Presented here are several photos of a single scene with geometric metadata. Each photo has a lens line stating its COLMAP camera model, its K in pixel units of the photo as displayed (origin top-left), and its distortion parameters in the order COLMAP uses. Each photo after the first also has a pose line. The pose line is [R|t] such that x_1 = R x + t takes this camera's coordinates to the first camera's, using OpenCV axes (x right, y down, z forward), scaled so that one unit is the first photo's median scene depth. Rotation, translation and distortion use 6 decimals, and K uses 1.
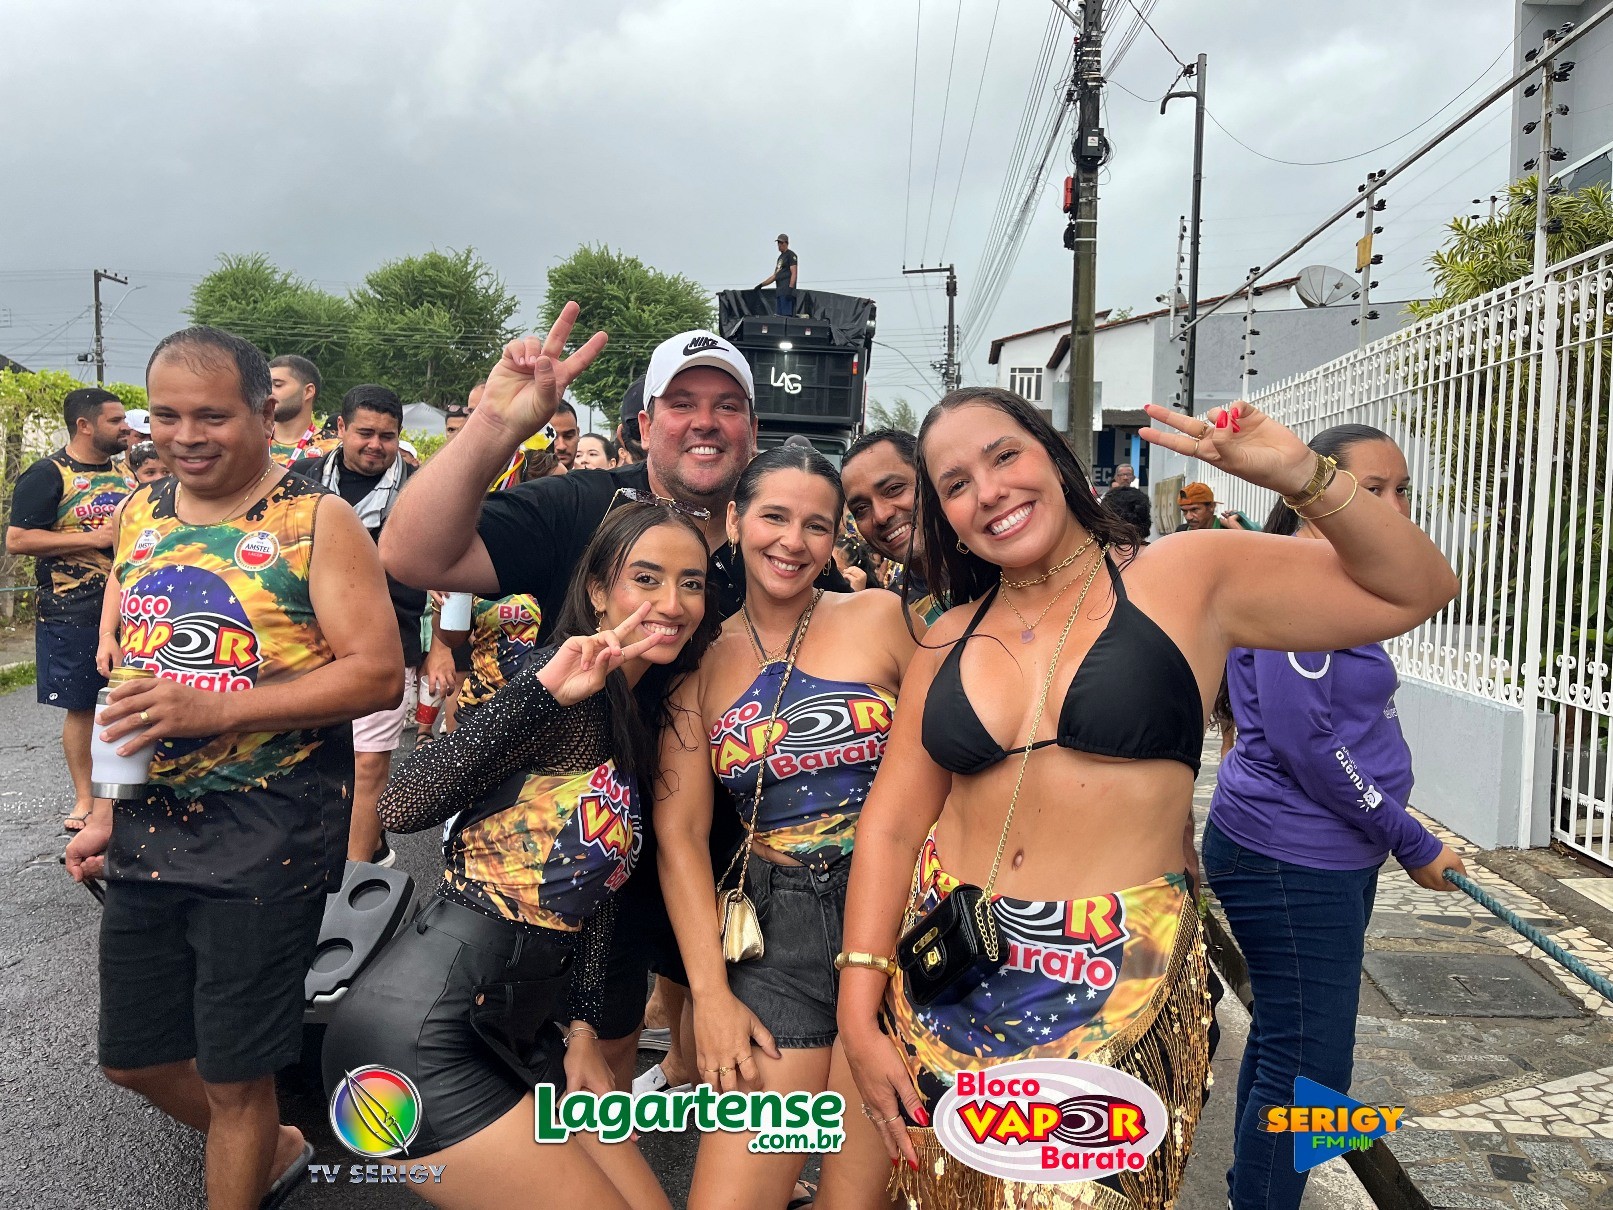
lens RADIAL K [[1225.1, 0, 808.7], [0, 1225.1, 595.2], [0, 0, 1]] dist [0.082407, -0.086053]
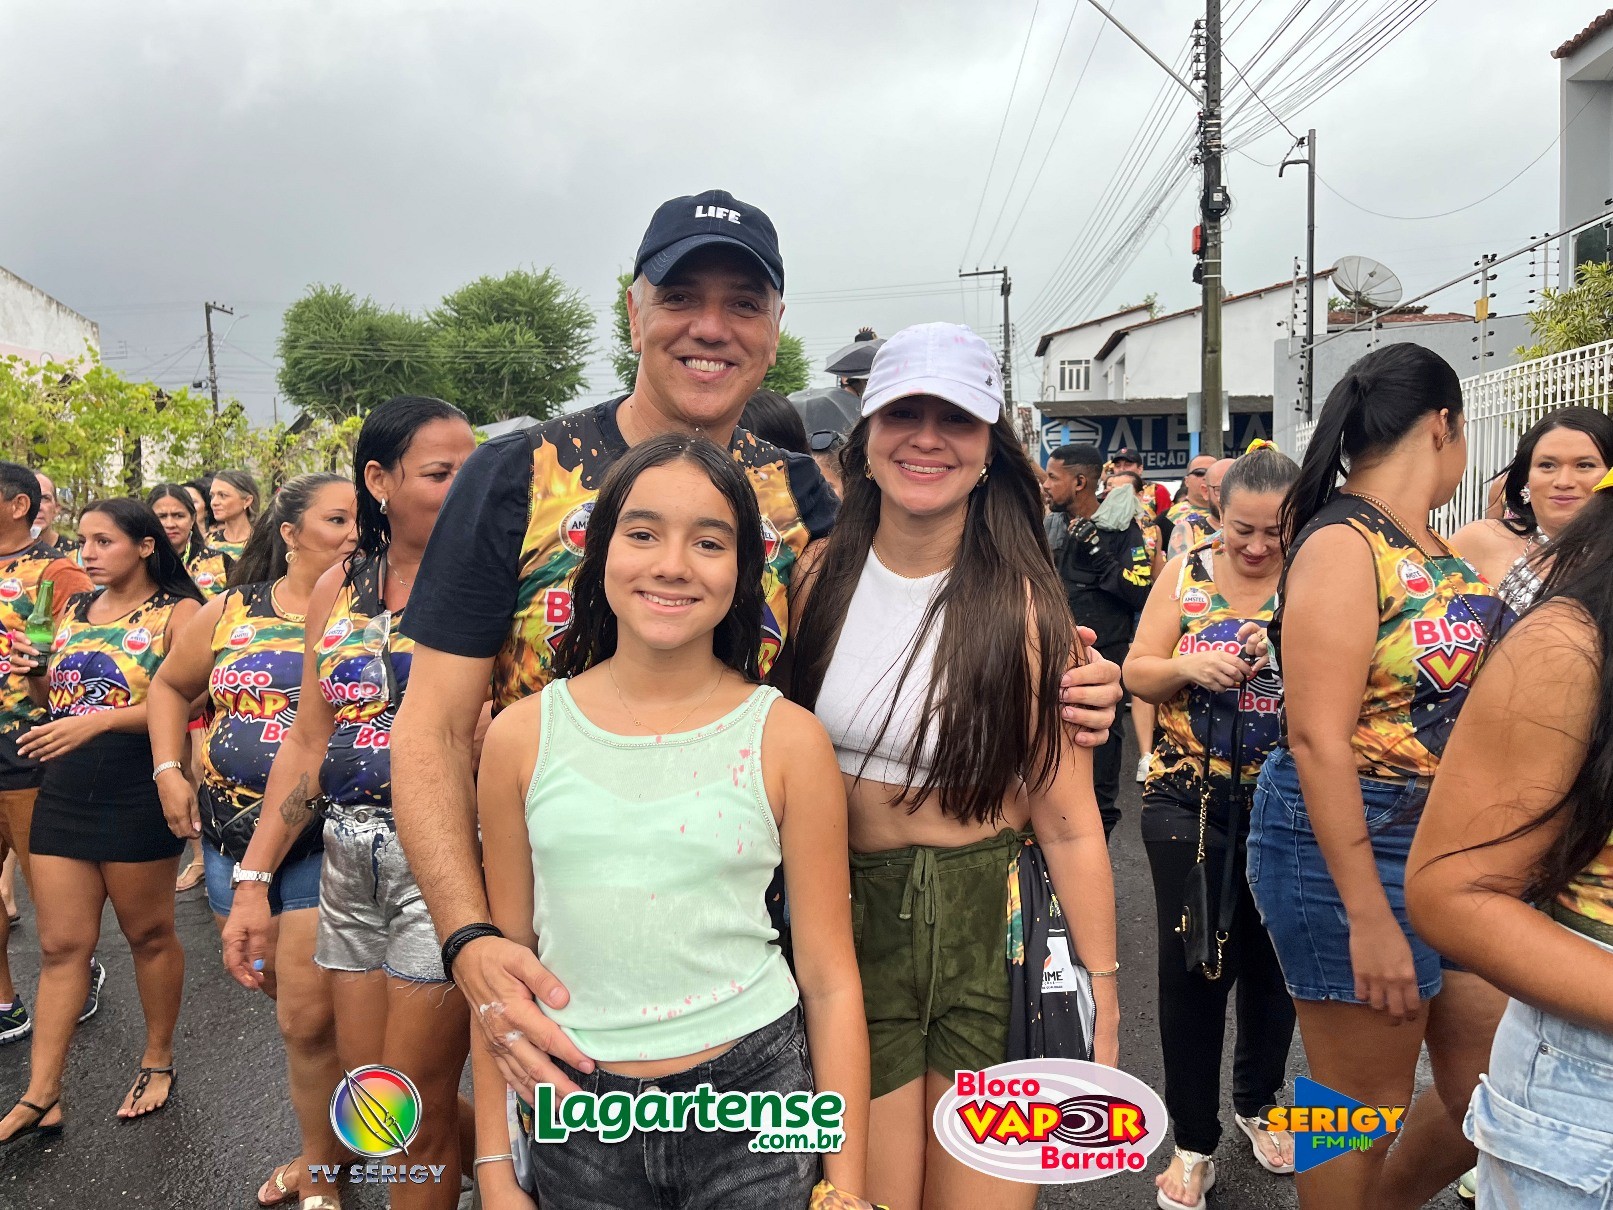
lens RADIAL K [[1225.1, 0, 804.4], [0, 1225.1, 600.9], [0, 0, 1]] dist [0.082407, -0.086053]
pose [[0.999291, -0.035133, -0.013570, -0.194109], [0.035289, 0.999311, 0.011487, 0.007917], [0.013157, -0.011958, 0.999842, -0.266863]]
